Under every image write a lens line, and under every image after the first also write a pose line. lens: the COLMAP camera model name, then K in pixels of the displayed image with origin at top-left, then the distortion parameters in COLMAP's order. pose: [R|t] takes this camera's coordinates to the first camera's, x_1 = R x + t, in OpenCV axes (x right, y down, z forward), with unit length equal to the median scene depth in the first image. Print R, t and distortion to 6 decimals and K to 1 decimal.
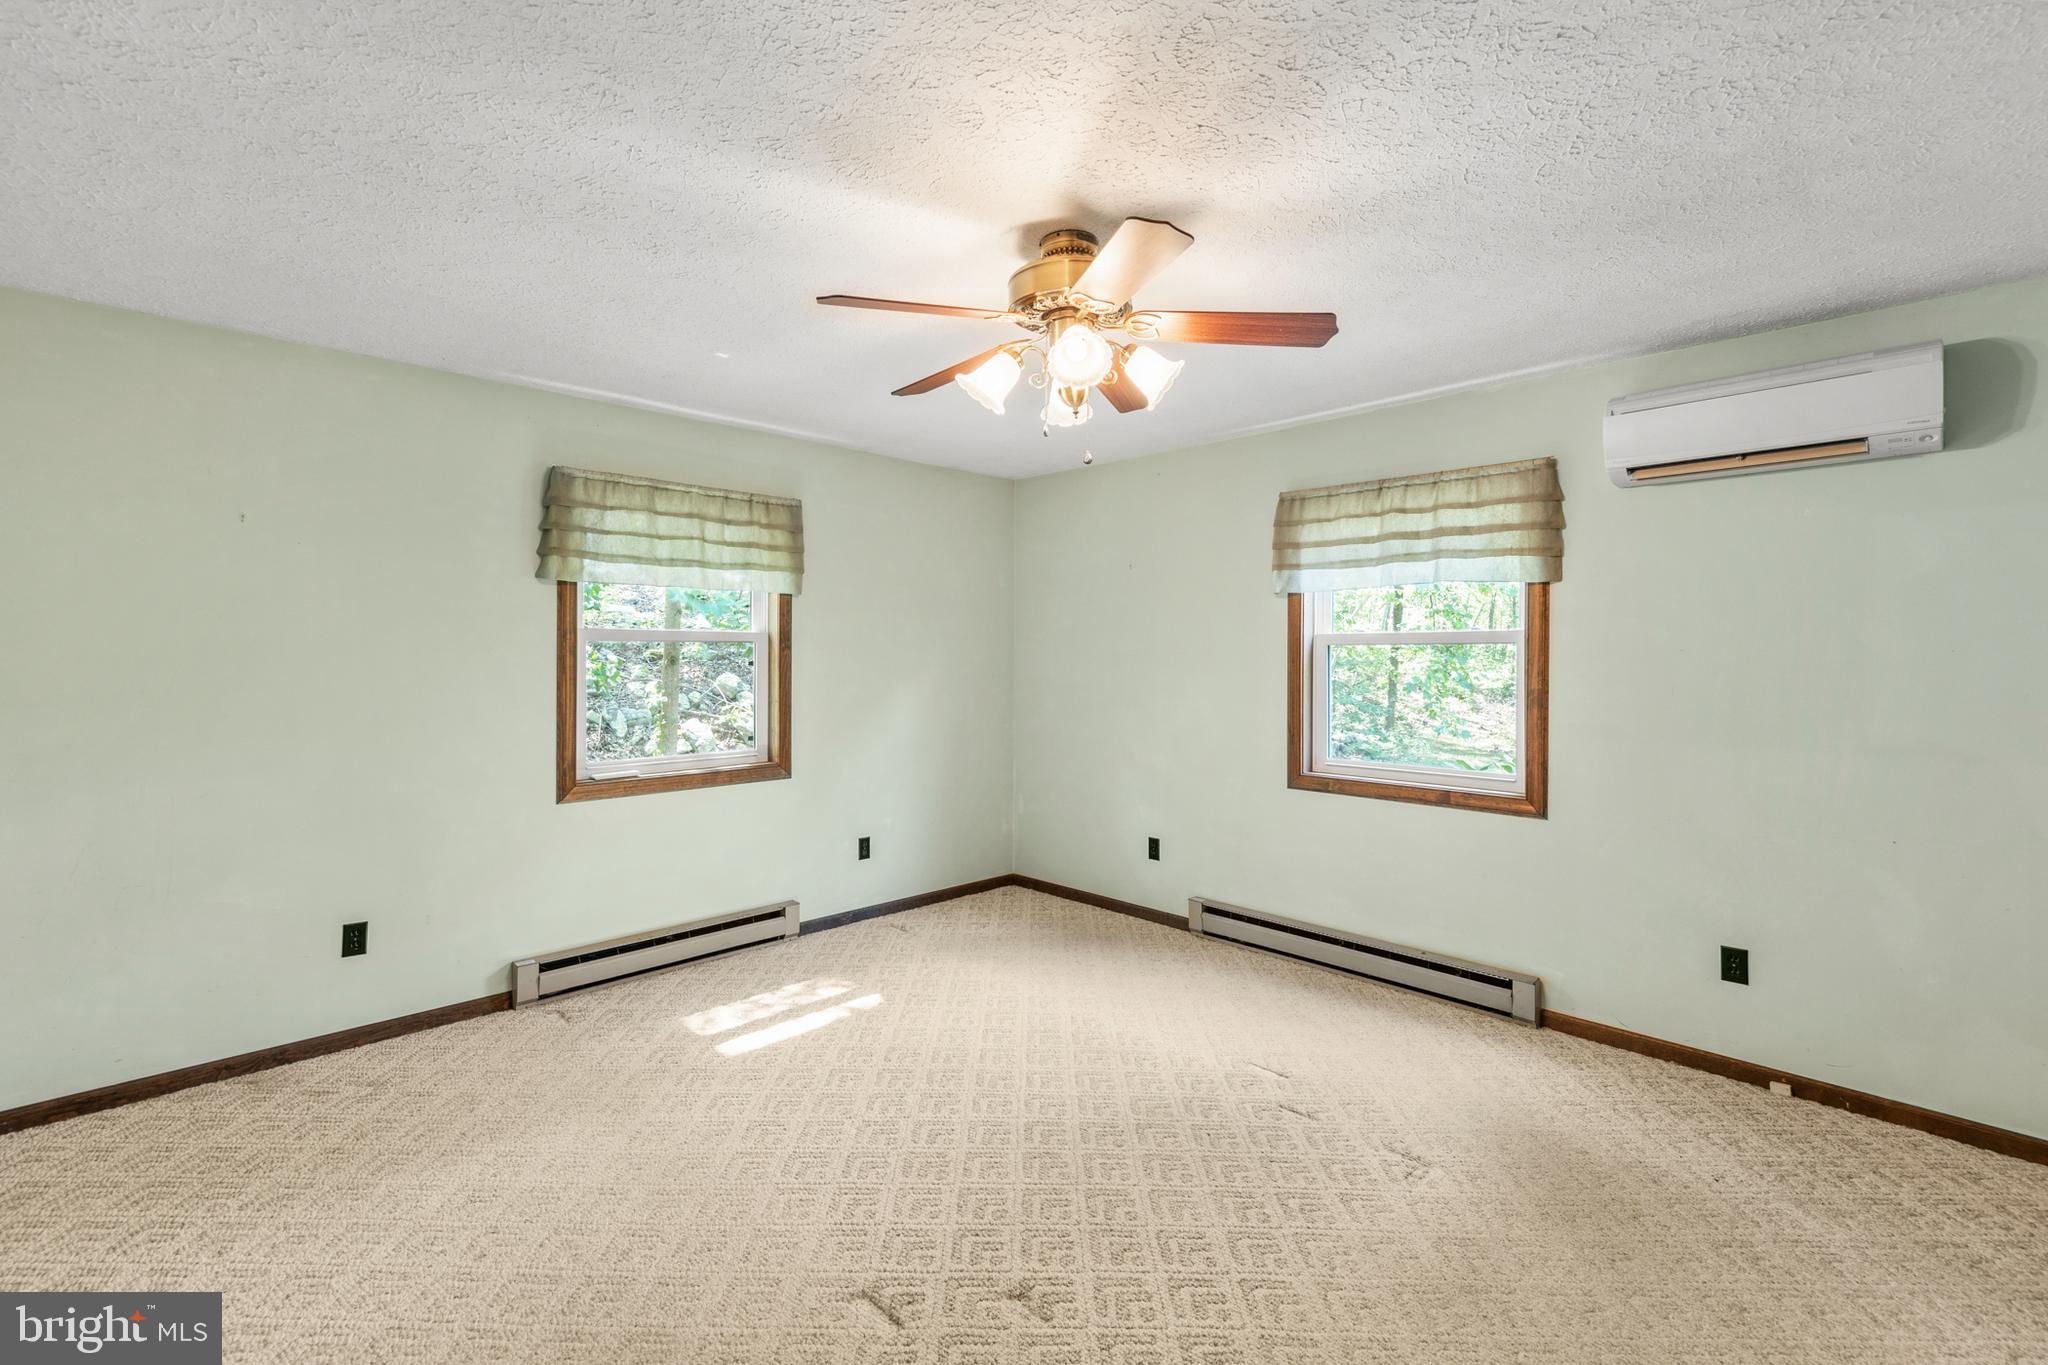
lens RADIAL K [[888.5, 0, 985.3], [0, 888.5, 652.9], [0, 0, 1]] dist [0.008835, -0.000127]
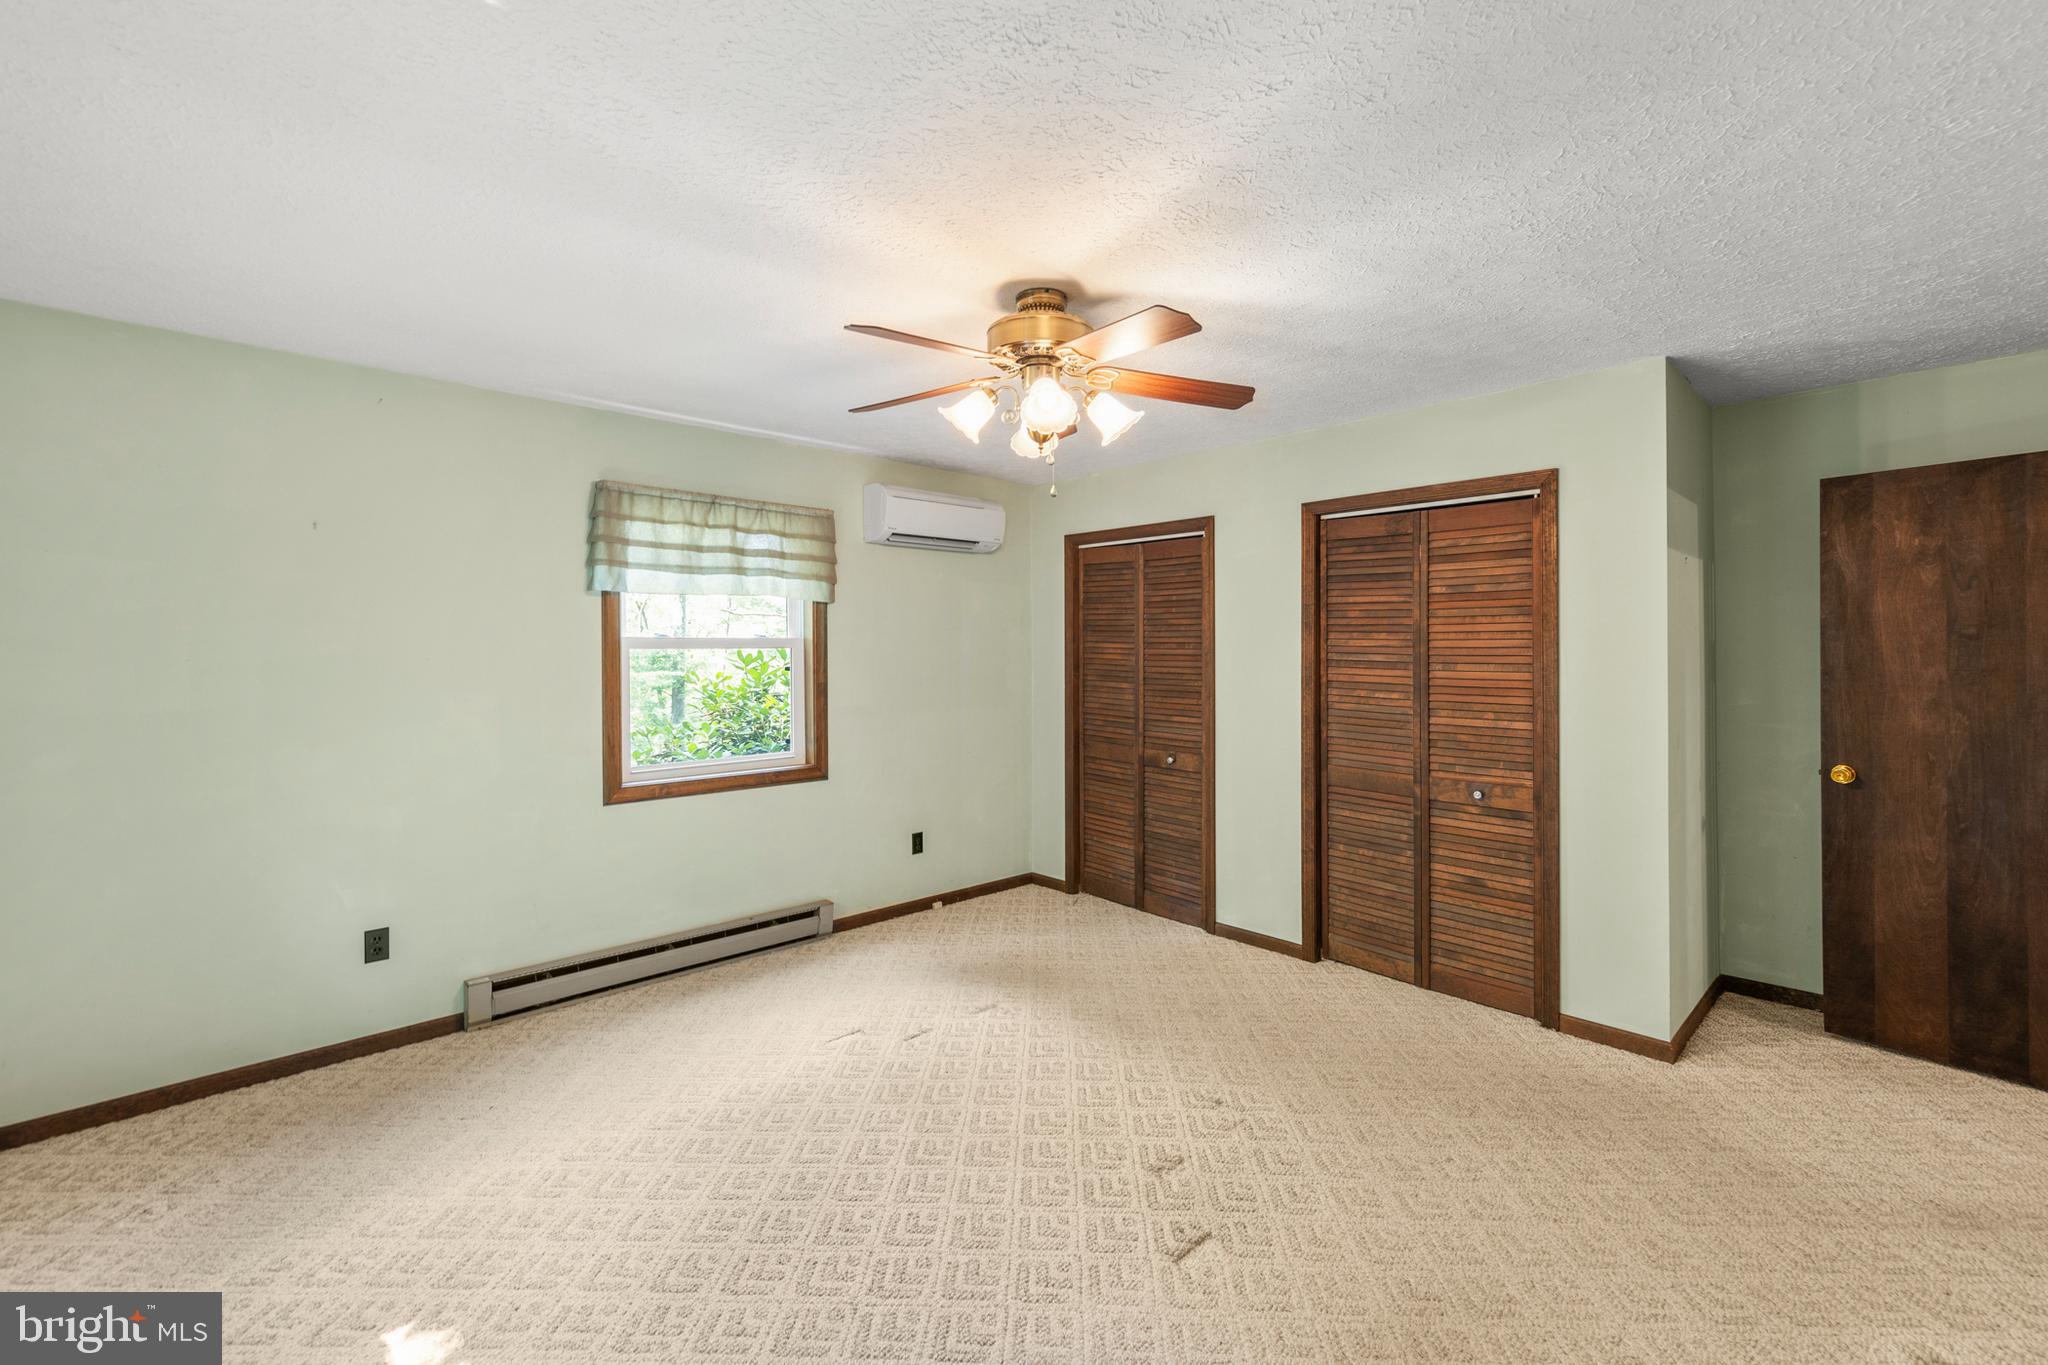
lens RADIAL K [[864.9, 0, 1071.2], [0, 864.9, 640.4], [0, 0, 1]] dist [0.002200, 0.000169]
pose [[-0.029900, 0.010087, 0.999502, -0.671563], [0.002435, 0.999947, -0.010018, -0.008259], [-0.999550, 0.002134, -0.029923, 0.660327]]
